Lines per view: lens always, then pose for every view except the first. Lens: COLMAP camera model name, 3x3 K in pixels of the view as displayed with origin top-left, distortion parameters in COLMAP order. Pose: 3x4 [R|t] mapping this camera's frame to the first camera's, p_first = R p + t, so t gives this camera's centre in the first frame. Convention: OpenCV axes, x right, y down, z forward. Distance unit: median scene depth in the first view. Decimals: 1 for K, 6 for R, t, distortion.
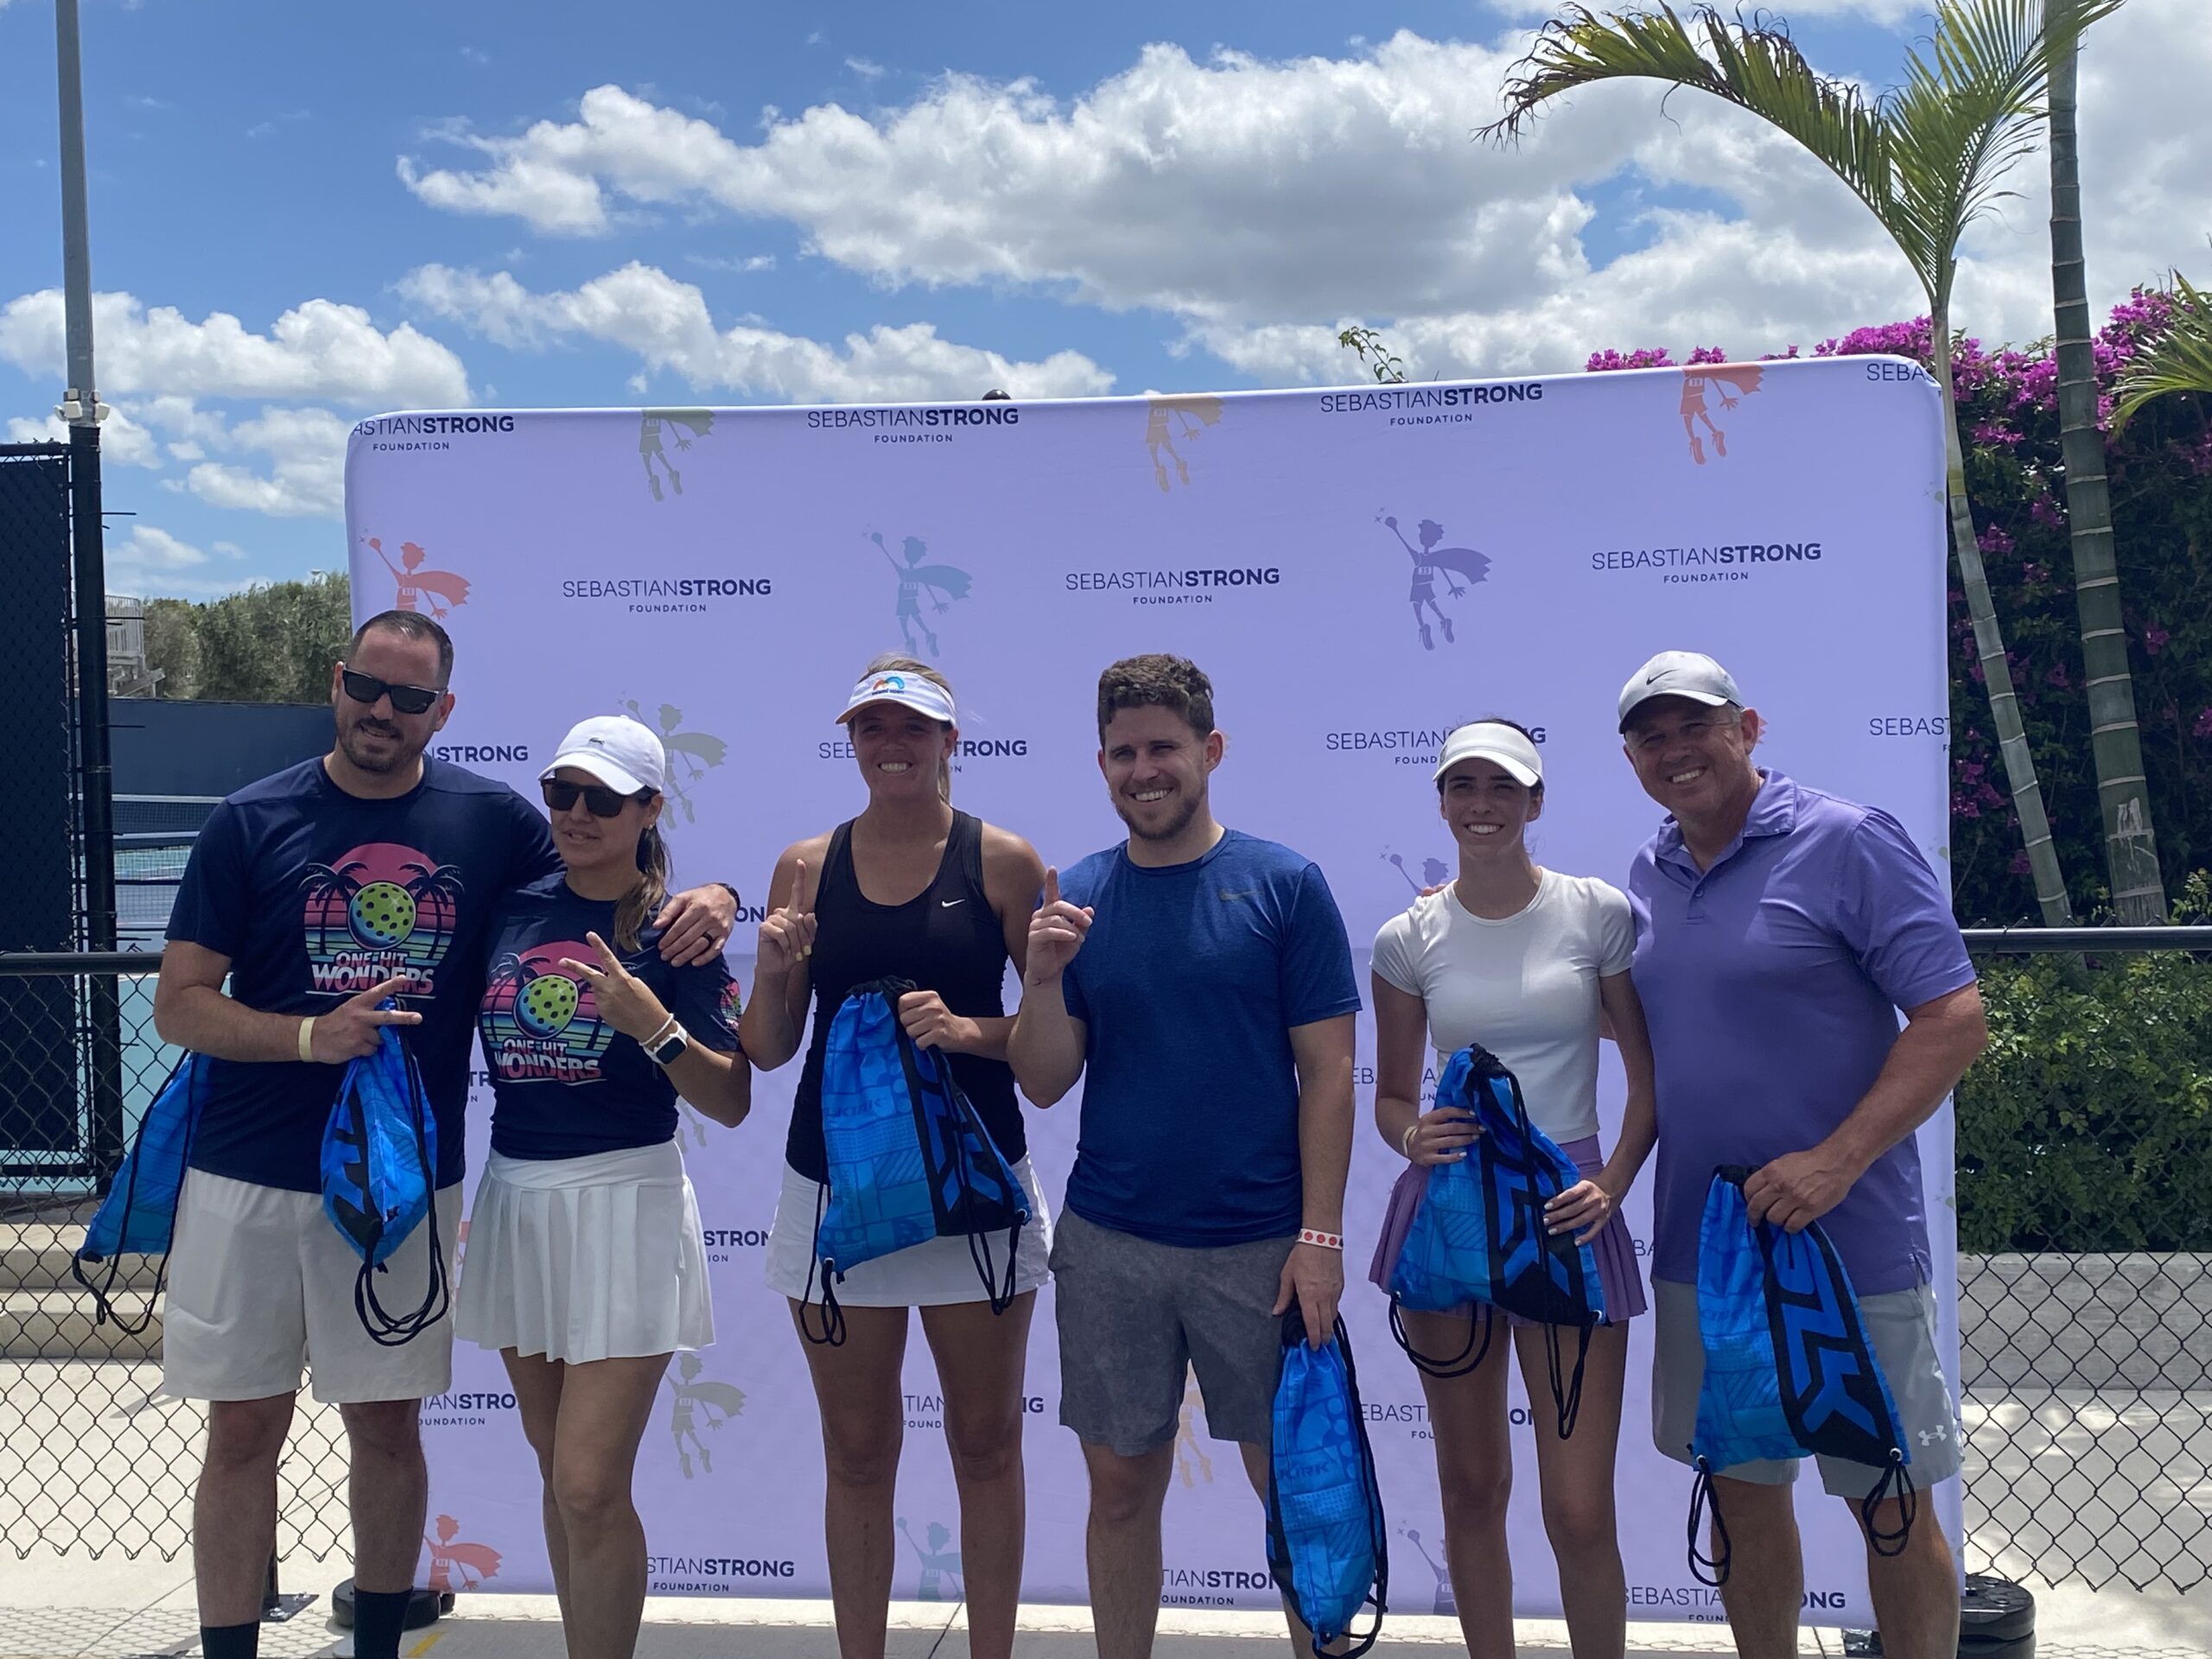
lens RADIAL K [[2626.2, 0, 1129.0], [0, 2626.2, 802.0], [0, 0, 1]] dist [0.007773, 0.000000]
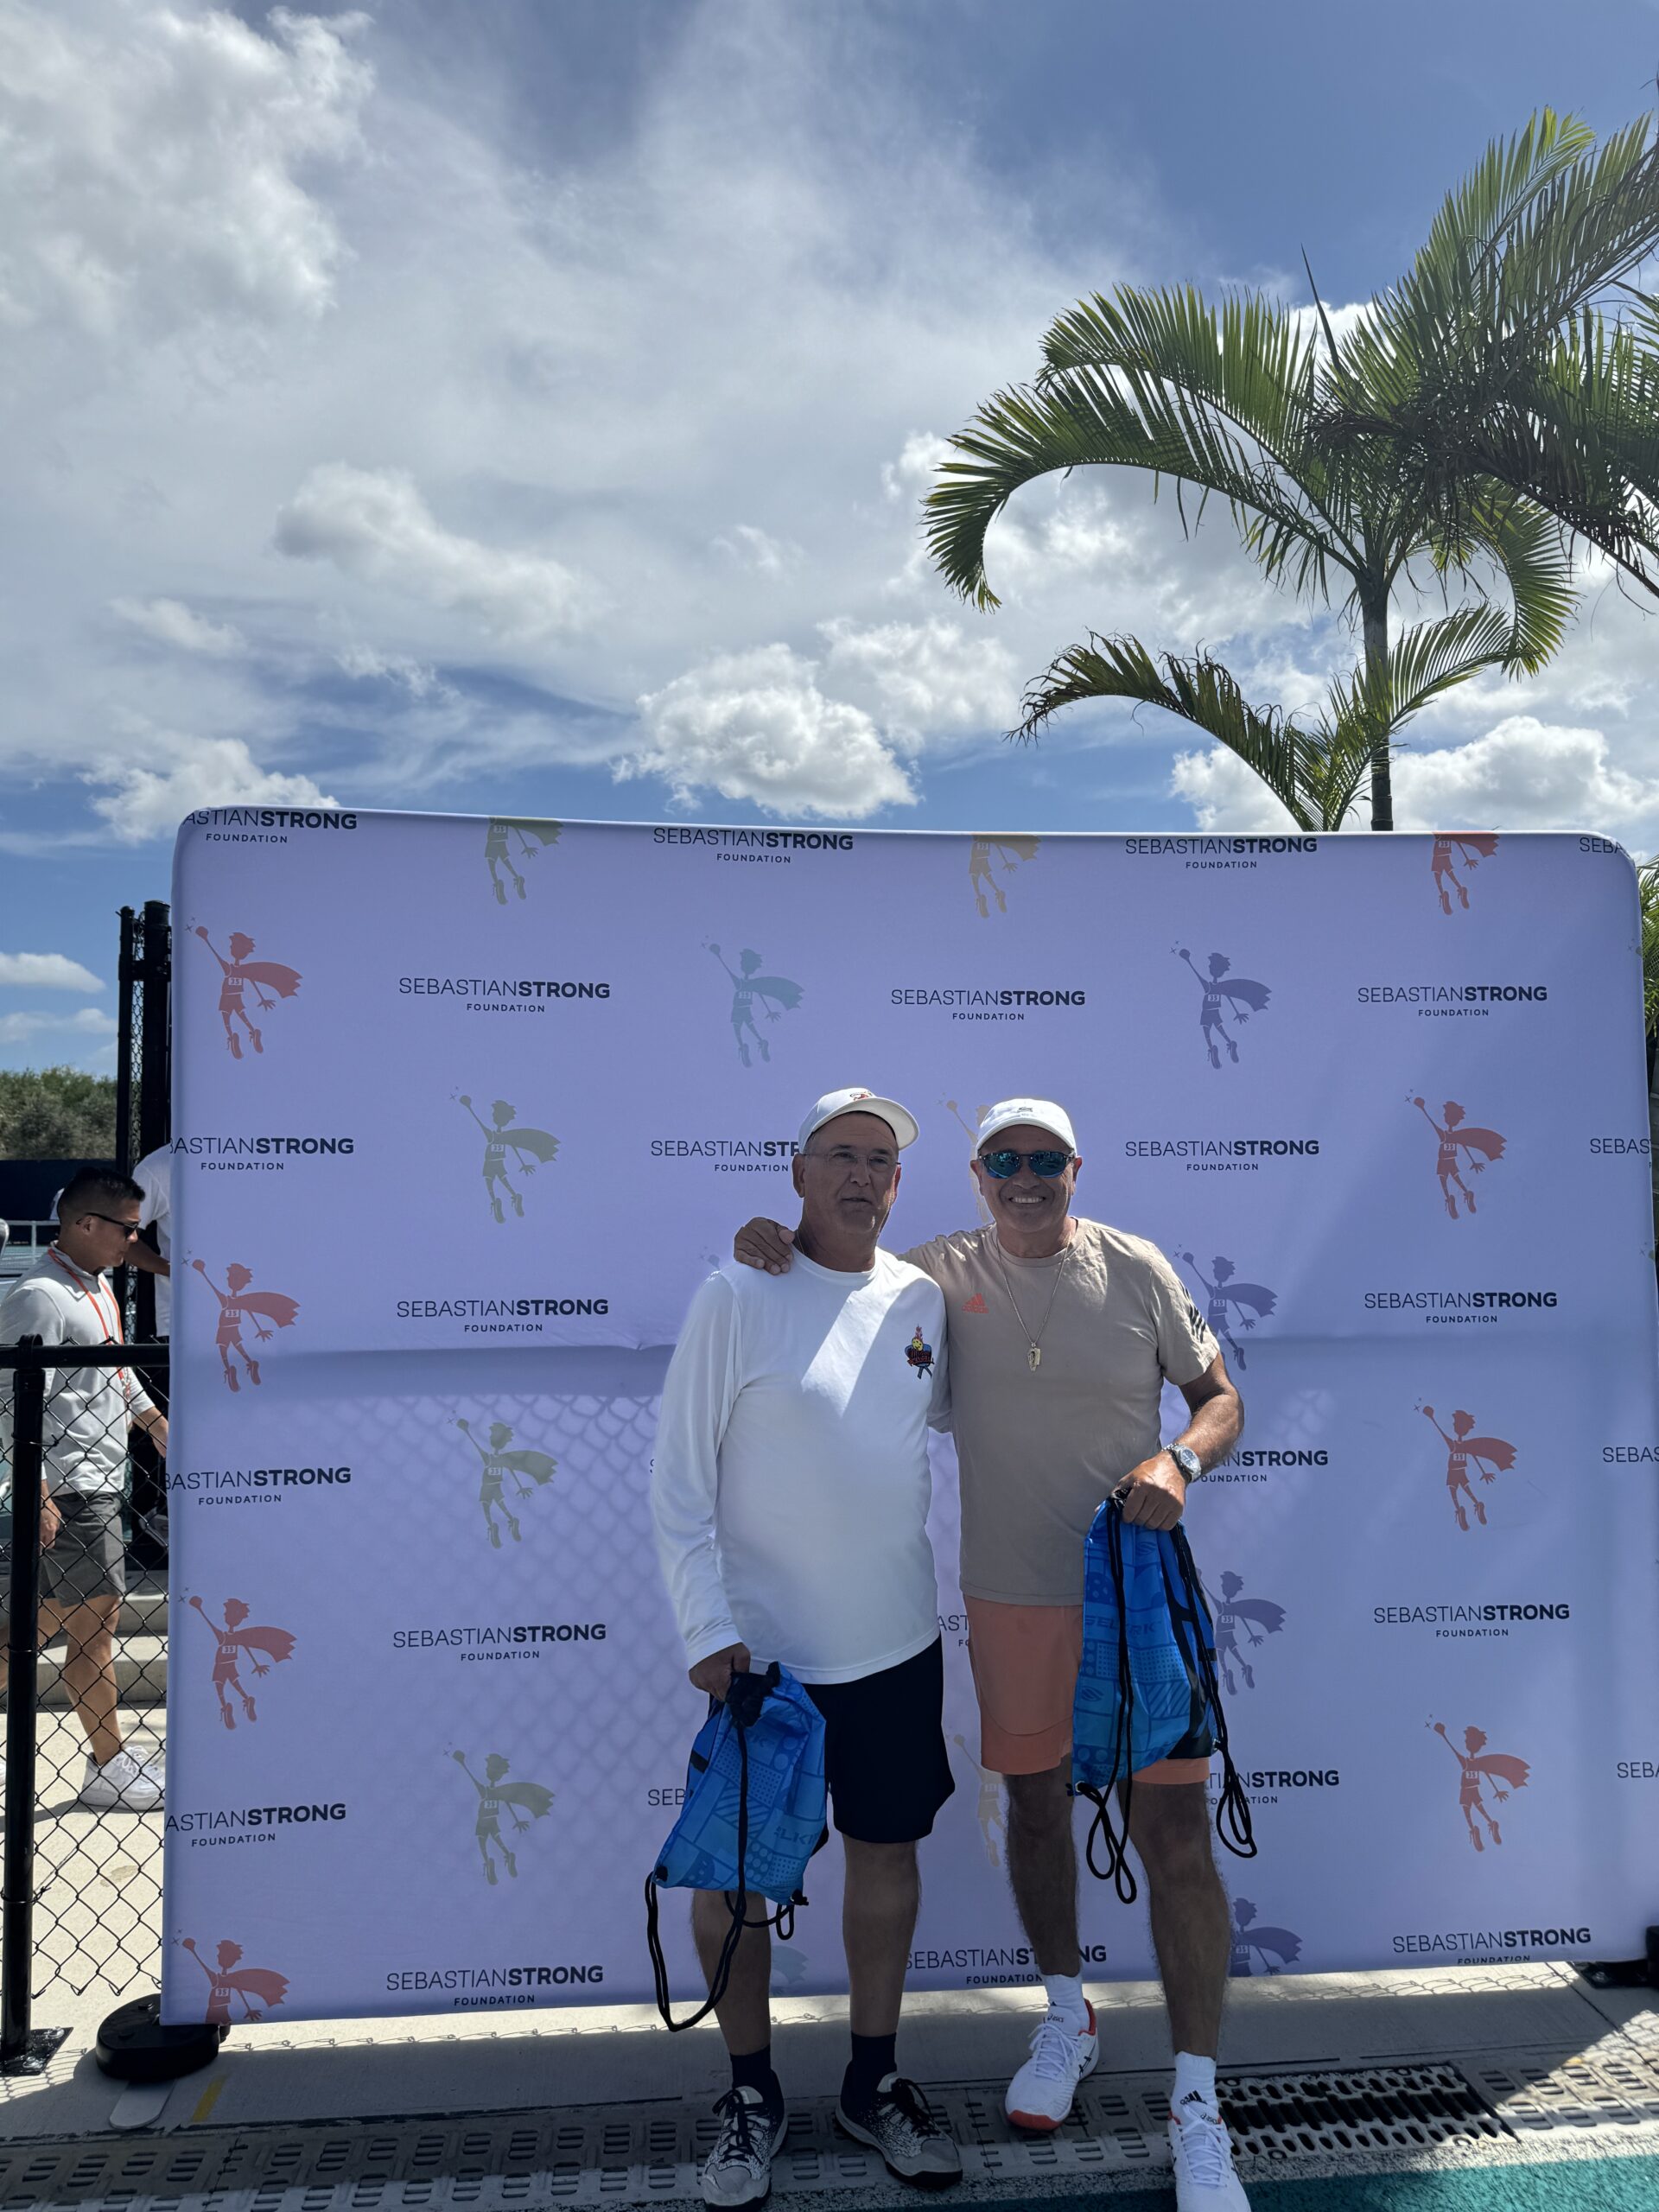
lens RADIAL K [[1541.8, 0, 826.4], [0, 1541.8, 1090.8], [0, 0, 1]] dist [0.011914, -0.022764]
pose [[0.976034, 0.030837, 0.215420, -0.181400], [-0.010999, 0.995634, -0.092692, 0.013066], [-0.217338, 0.088101, 0.972112, 0.387572]]
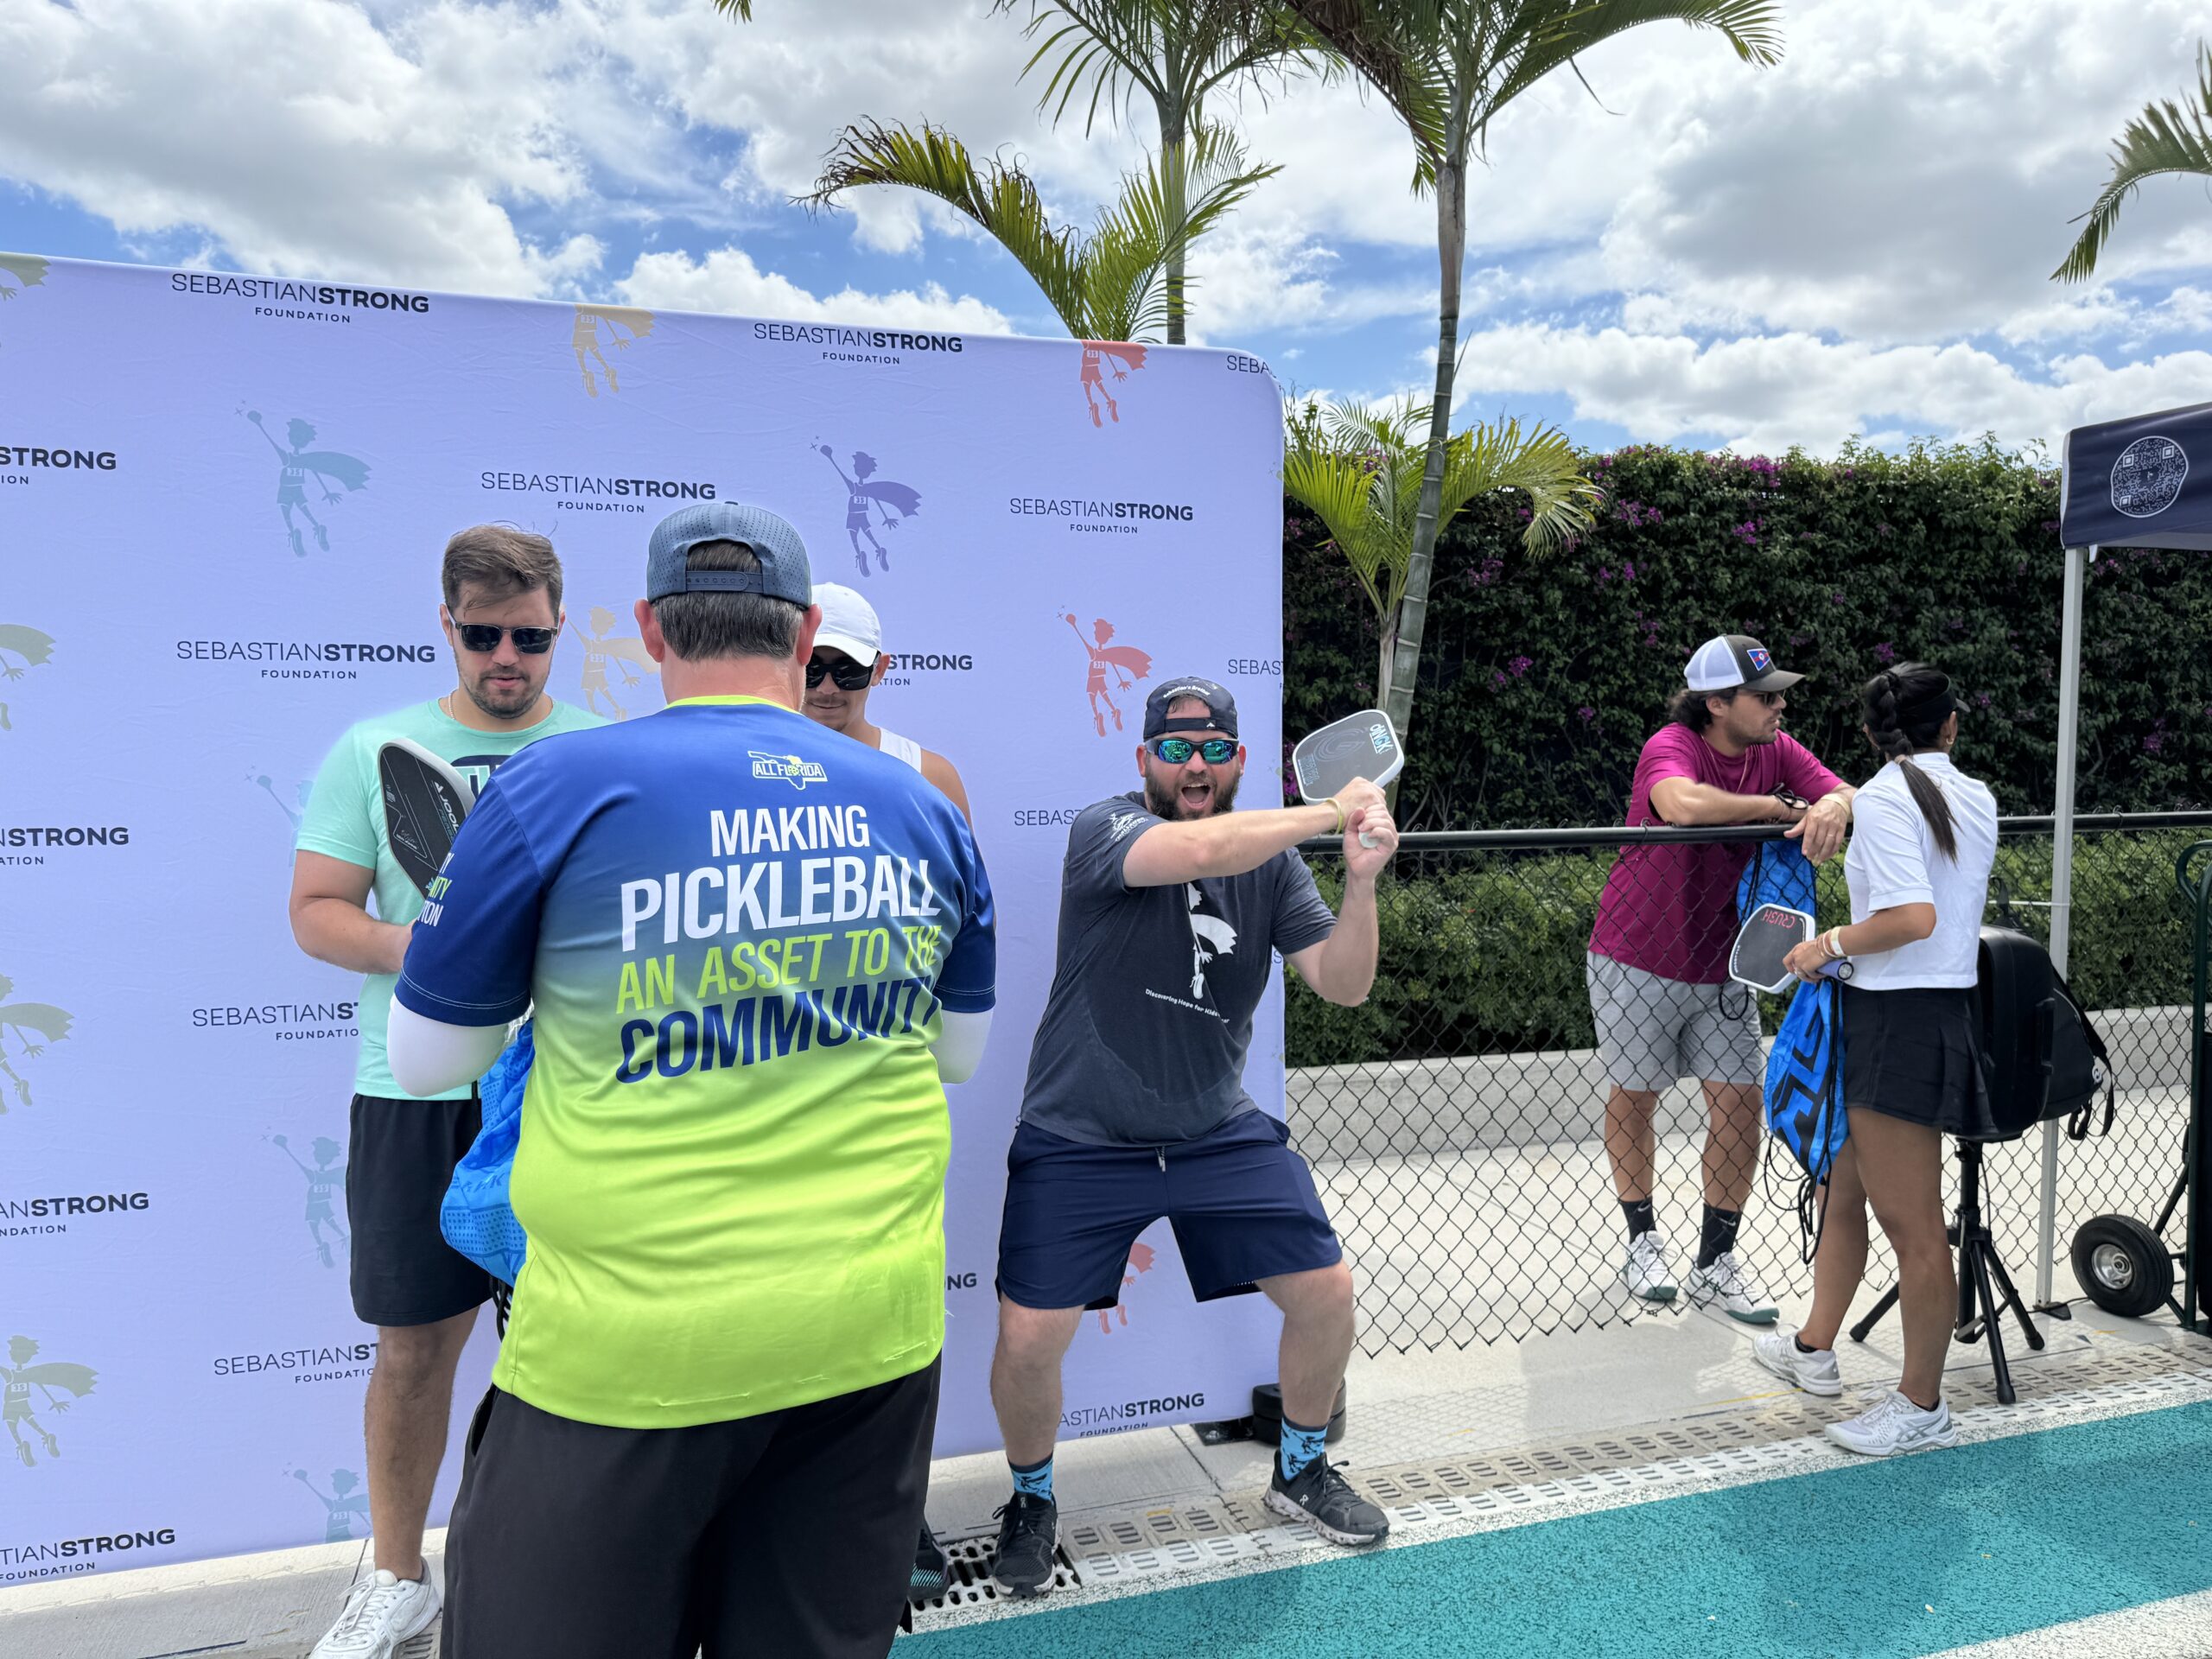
lens RADIAL K [[1541.8, 0, 1110.6], [0, 1541.8, 850.4], [0, 0, 1]] dist [0.011914, -0.022764]
pose [[0.904983, -0.009750, 0.425335, -0.057215], [-0.003468, 0.999535, 0.030292, 0.032478], [-0.425433, -0.028889, 0.904529, 0.372586]]
